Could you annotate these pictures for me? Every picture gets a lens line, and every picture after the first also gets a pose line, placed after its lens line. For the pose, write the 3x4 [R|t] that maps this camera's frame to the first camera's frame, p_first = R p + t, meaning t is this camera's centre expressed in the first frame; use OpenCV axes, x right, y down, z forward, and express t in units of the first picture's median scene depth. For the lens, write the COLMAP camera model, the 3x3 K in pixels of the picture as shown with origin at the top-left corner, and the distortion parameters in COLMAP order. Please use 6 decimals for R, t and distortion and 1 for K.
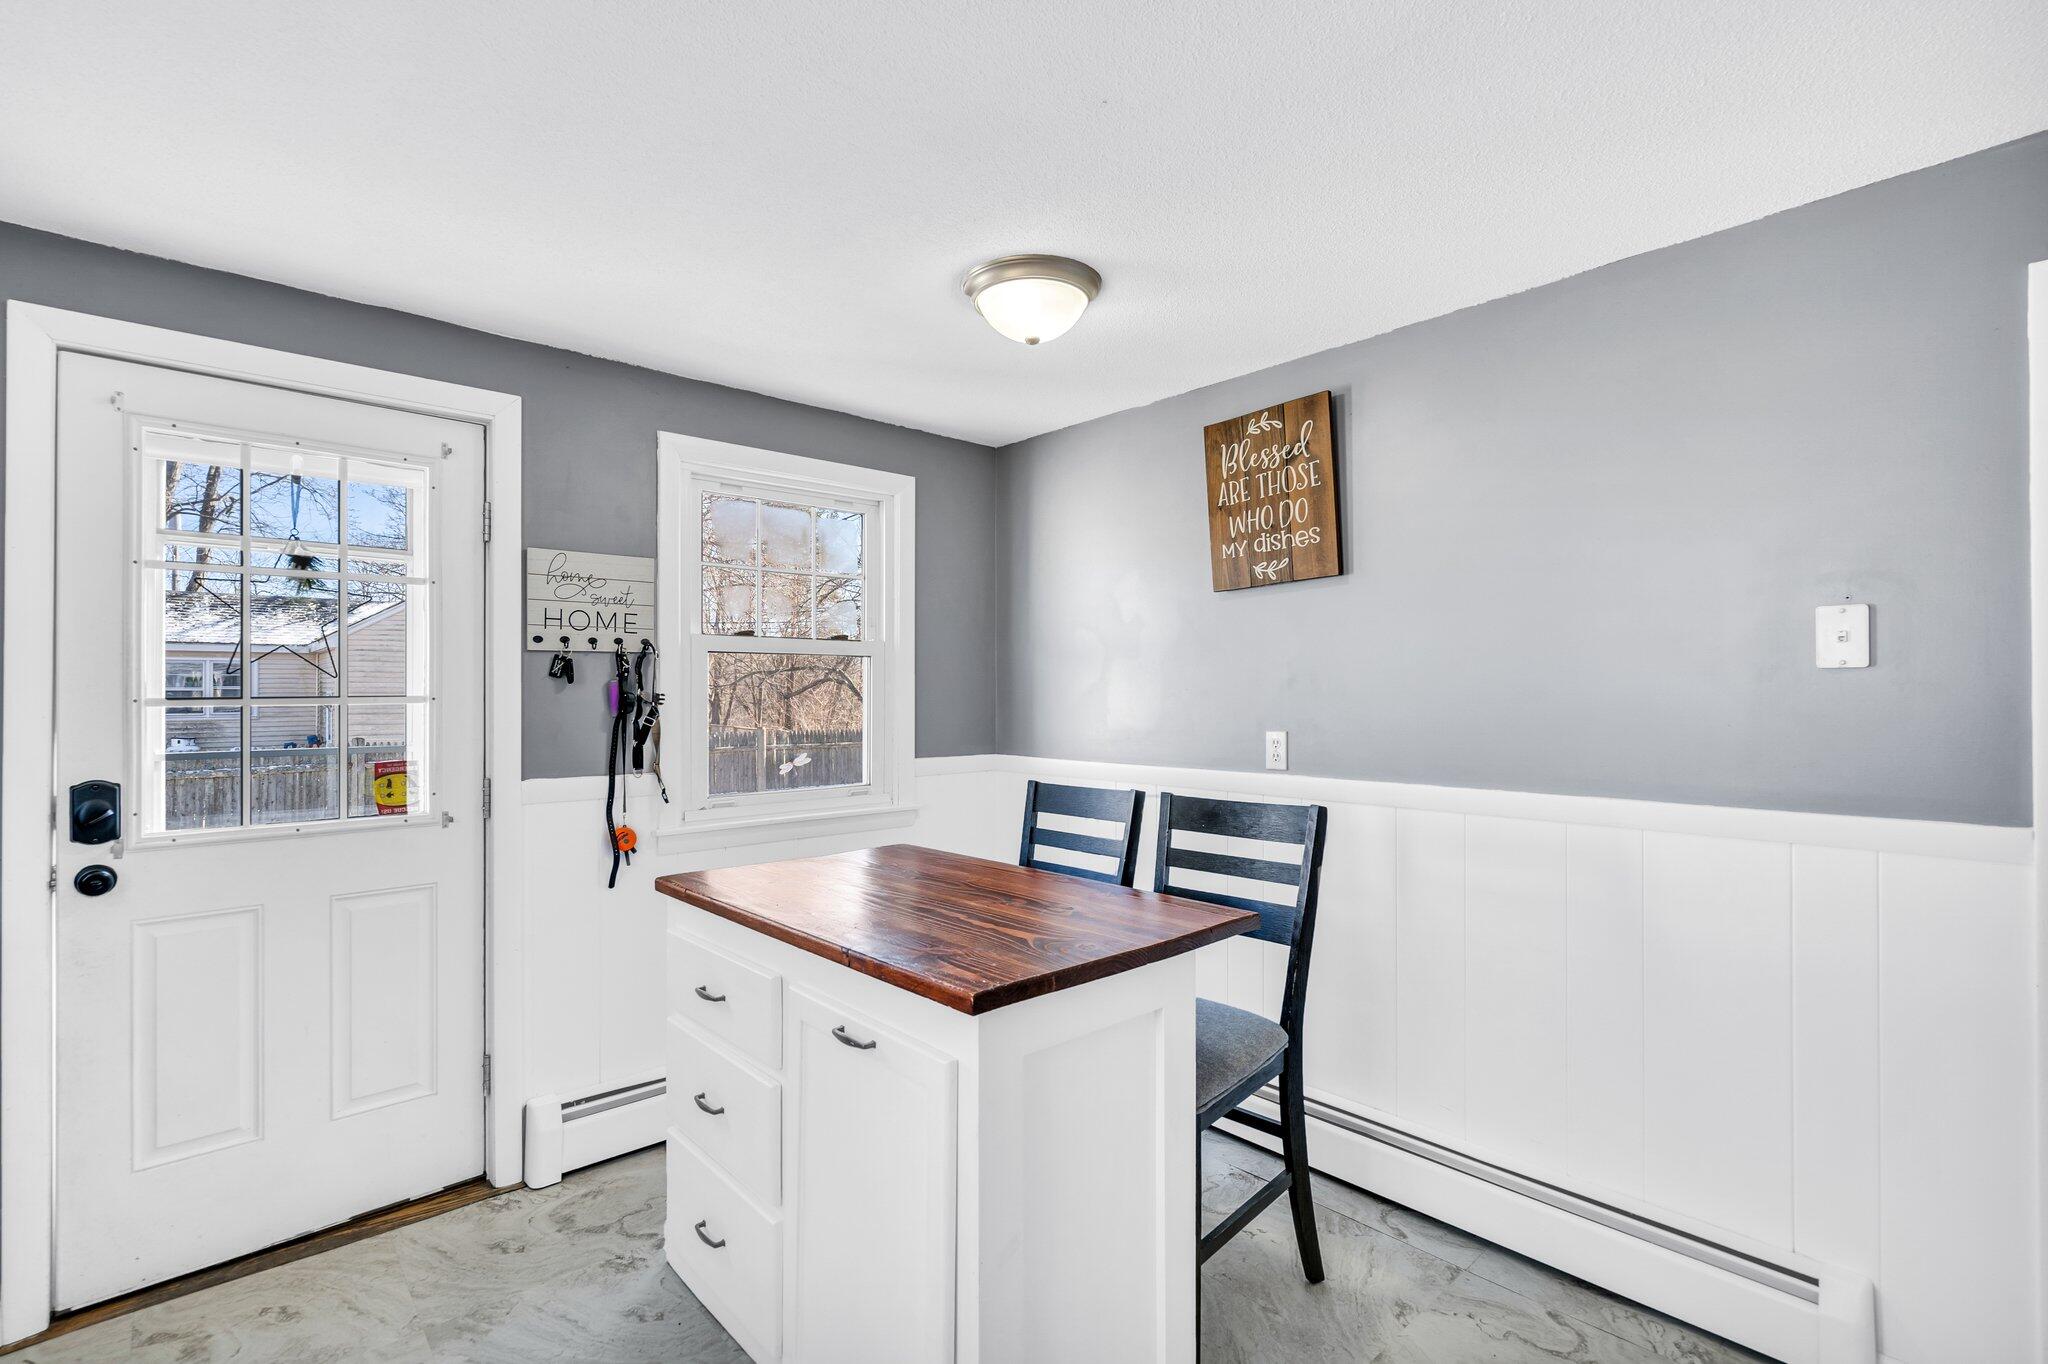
lens RADIAL K [[934.3, 0, 1037.3], [0, 934.3, 683.1], [0, 0, 1]] dist [-0.001165, 0.001802]
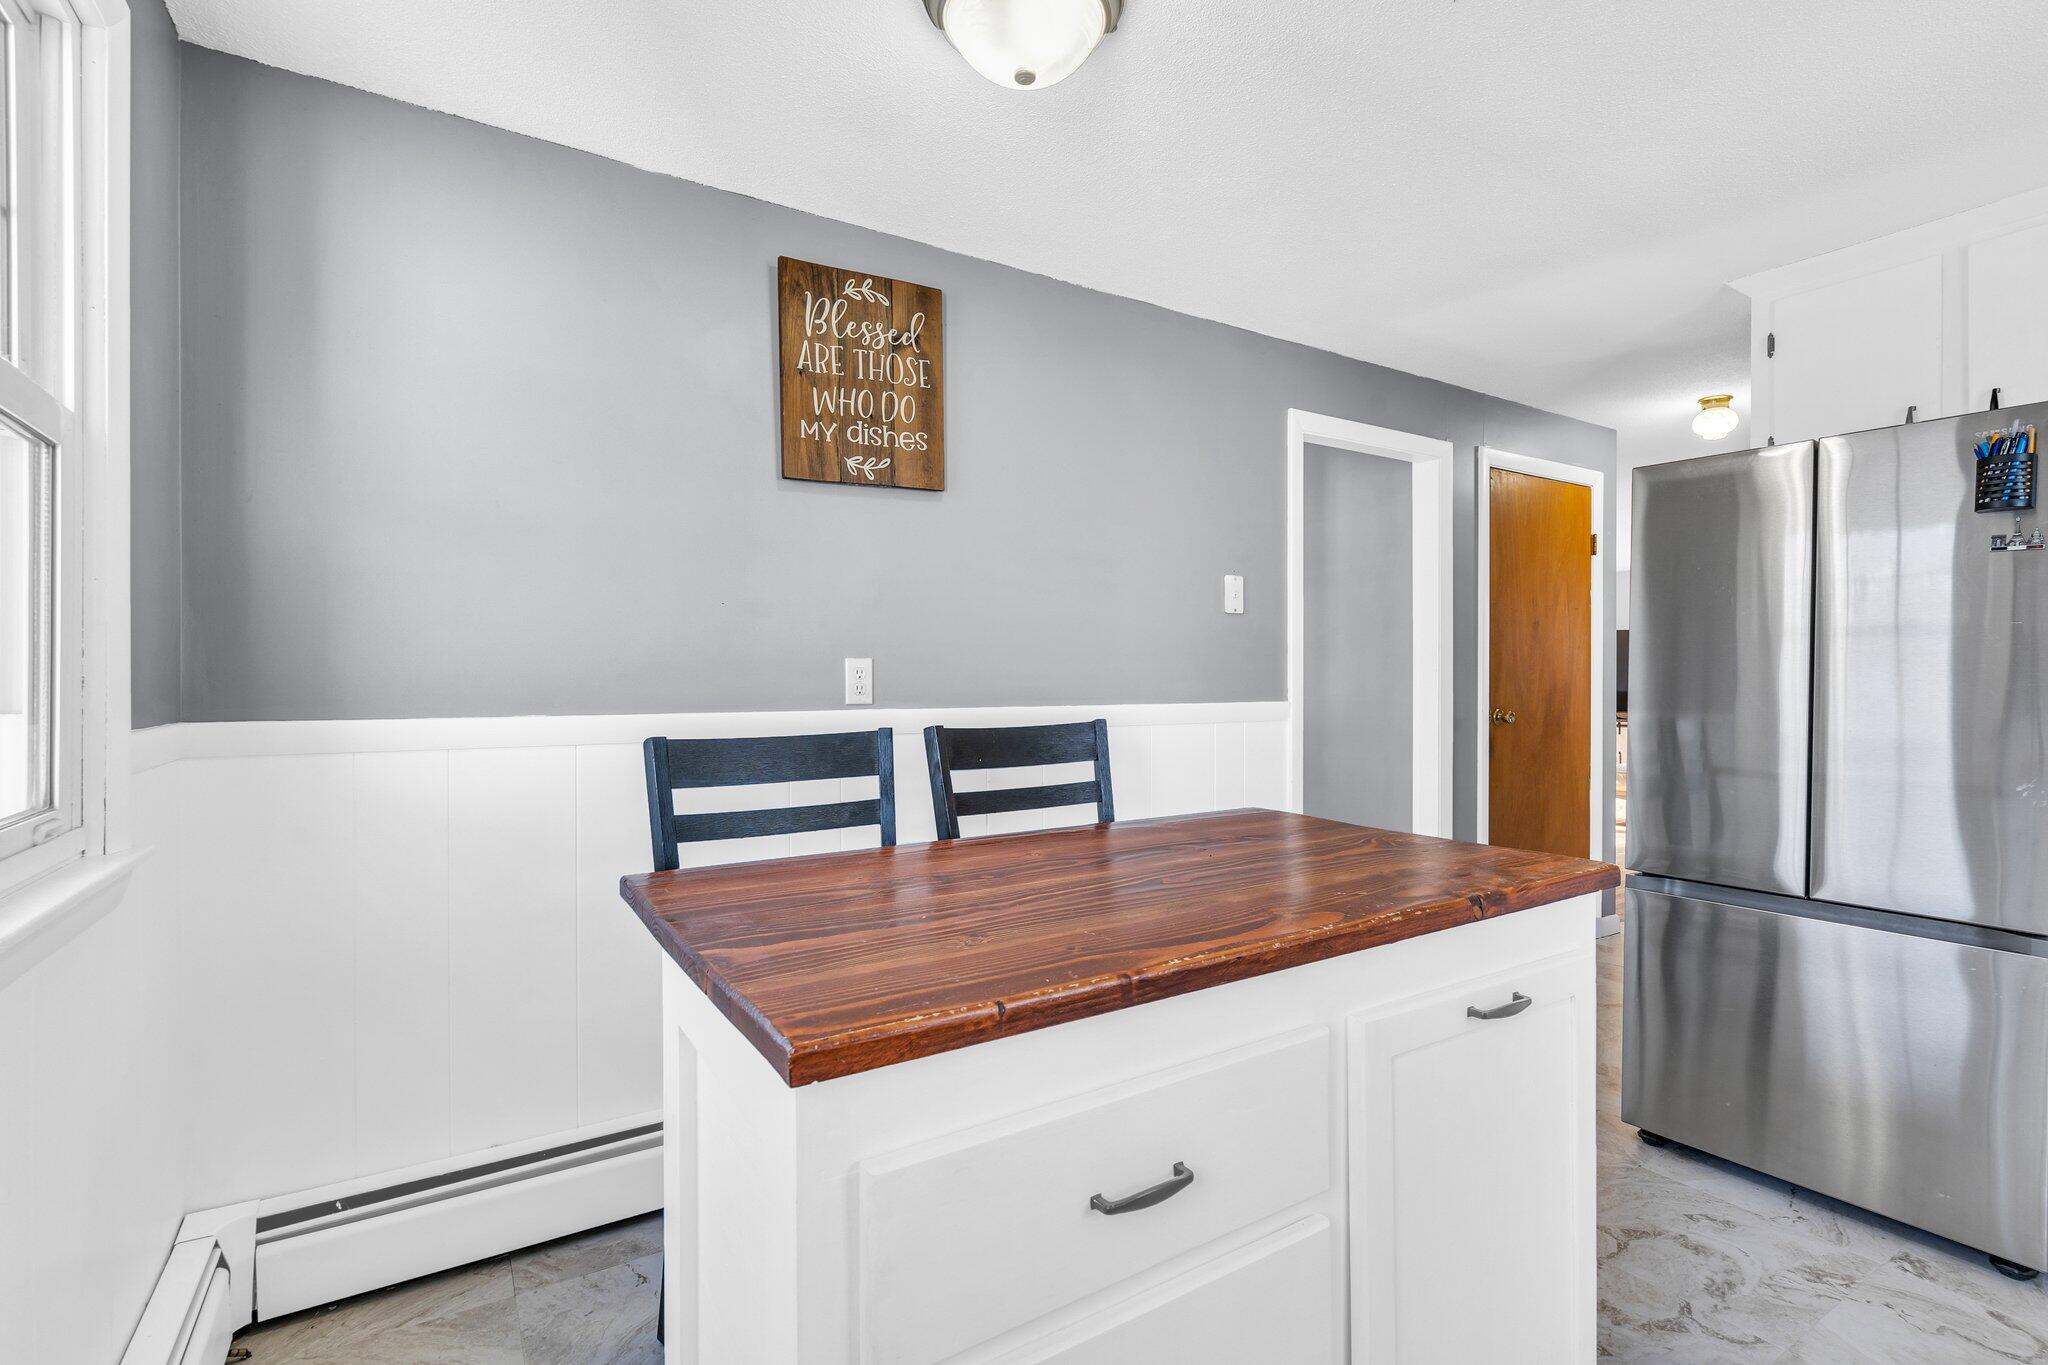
lens RADIAL K [[959.0, 0, 1024.0], [0, 959.0, 682.5], [0, 0, 1]] dist [-0.012261, -0.000040]
pose [[0.177940, -0.001258, 0.984041, -0.577007], [-0.009220, 0.999953, 0.002946, 0.069351], [-0.983998, -0.009597, 0.177920, 0.703772]]
